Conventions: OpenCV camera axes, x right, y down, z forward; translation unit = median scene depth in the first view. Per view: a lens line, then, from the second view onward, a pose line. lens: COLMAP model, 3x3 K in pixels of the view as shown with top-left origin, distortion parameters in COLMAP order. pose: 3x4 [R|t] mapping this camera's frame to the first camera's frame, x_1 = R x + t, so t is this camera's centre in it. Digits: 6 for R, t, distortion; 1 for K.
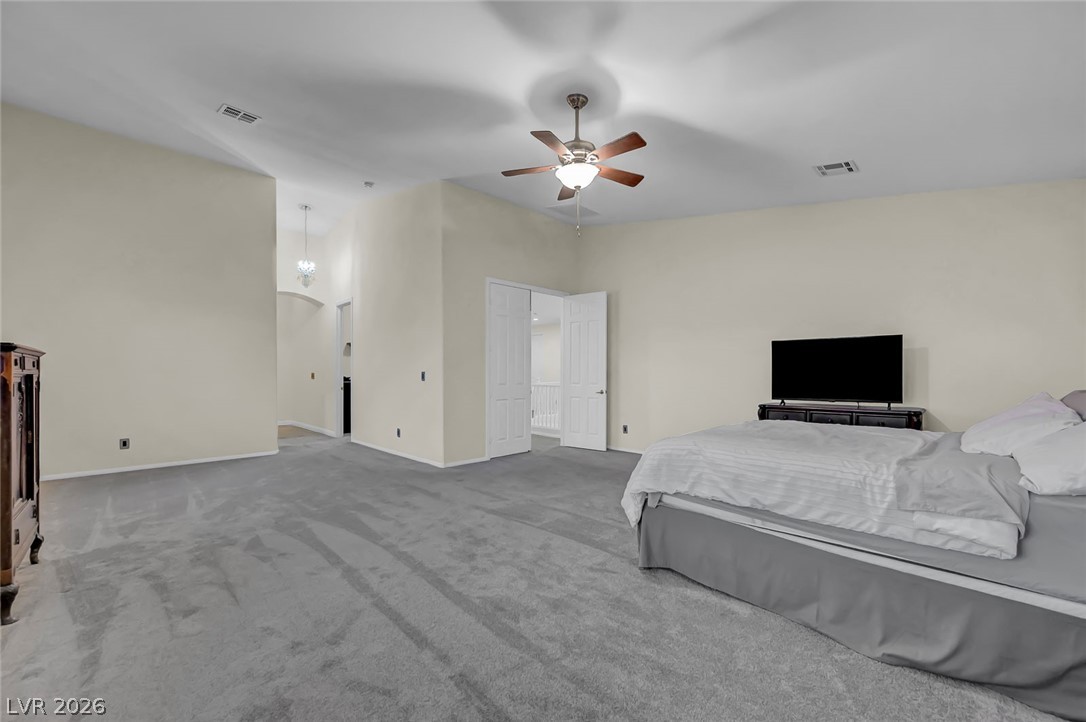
lens RADIAL K [[427.9, 0, 543.5], [0, 427.9, 377.4], [0, 0, 1]] dist [-0.000093, -0.000687]
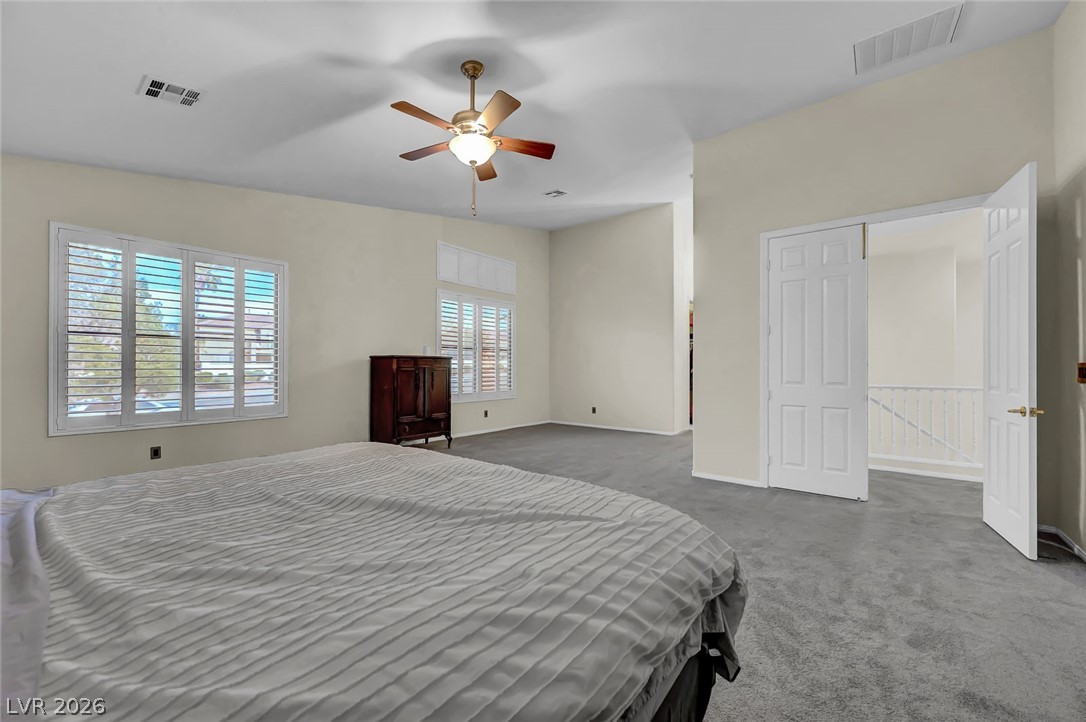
lens RADIAL K [[427.9, 0, 561.9], [0, 427.9, 364.7], [0, 0, 1]] dist [-0.000093, -0.000687]
pose [[0.136789, -0.006067, -0.990582, 0.970996], [-0.008834, 0.999934, -0.007344, -0.007303], [0.990561, 0.009756, 0.136726, 1.034113]]
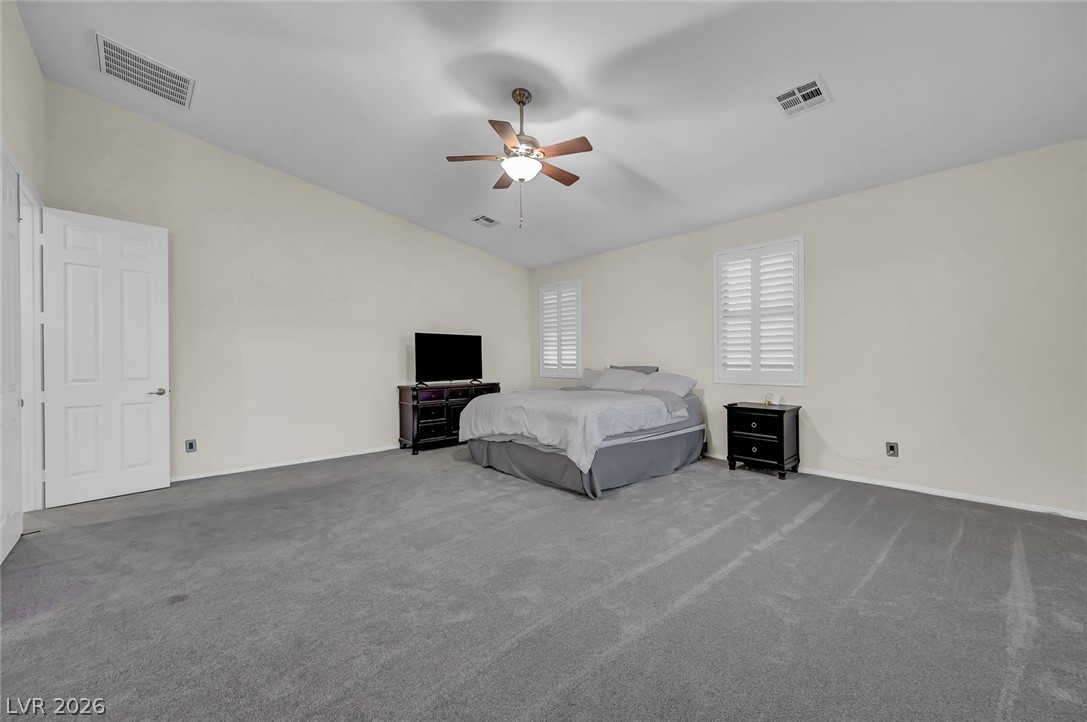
lens RADIAL K [[428.3, 0, 547.3], [0, 428.3, 361.9], [0, 0, 1]] dist [-0.000093, -0.000687]
pose [[0.031242, -0.003095, 0.999507, -0.921531], [0.014481, 0.999892, 0.002643, -0.004417], [-0.999407, 0.014392, 0.031283, 0.875100]]
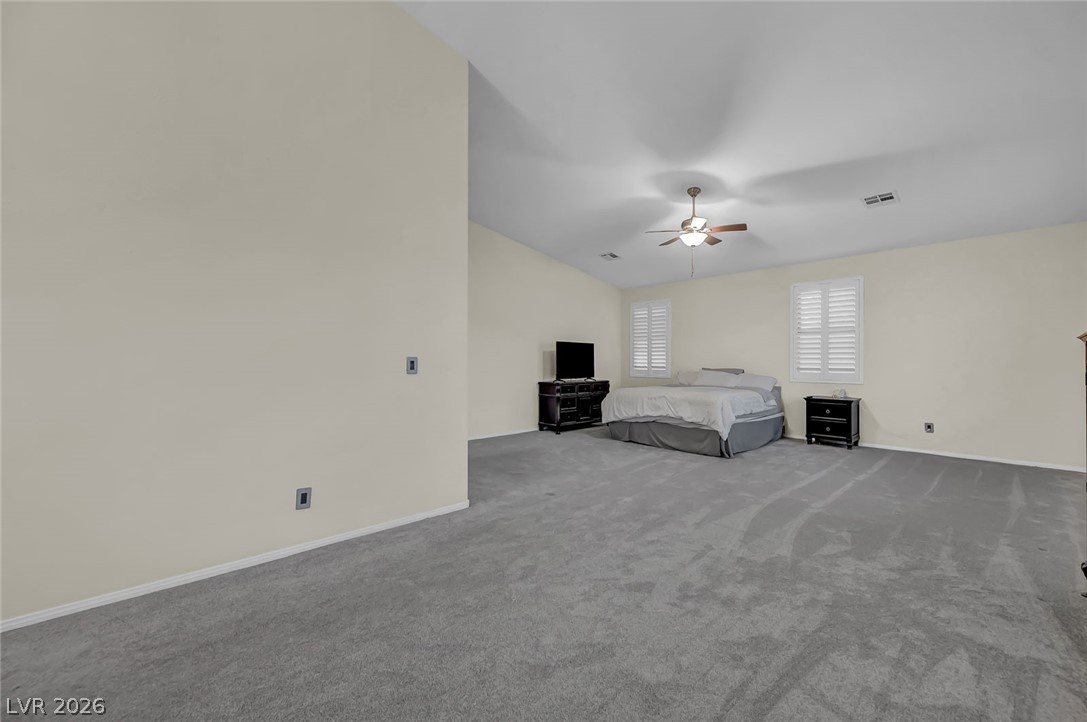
lens RADIAL K [[428.3, 0, 549.4], [0, 428.3, 360.8], [0, 0, 1]] dist [-0.000093, -0.000687]
pose [[0.026149, 0.006241, 0.999639, -1.456823], [0.003965, 0.999972, -0.006347, -0.007769], [-0.999650, 0.004129, 0.026124, 1.430550]]
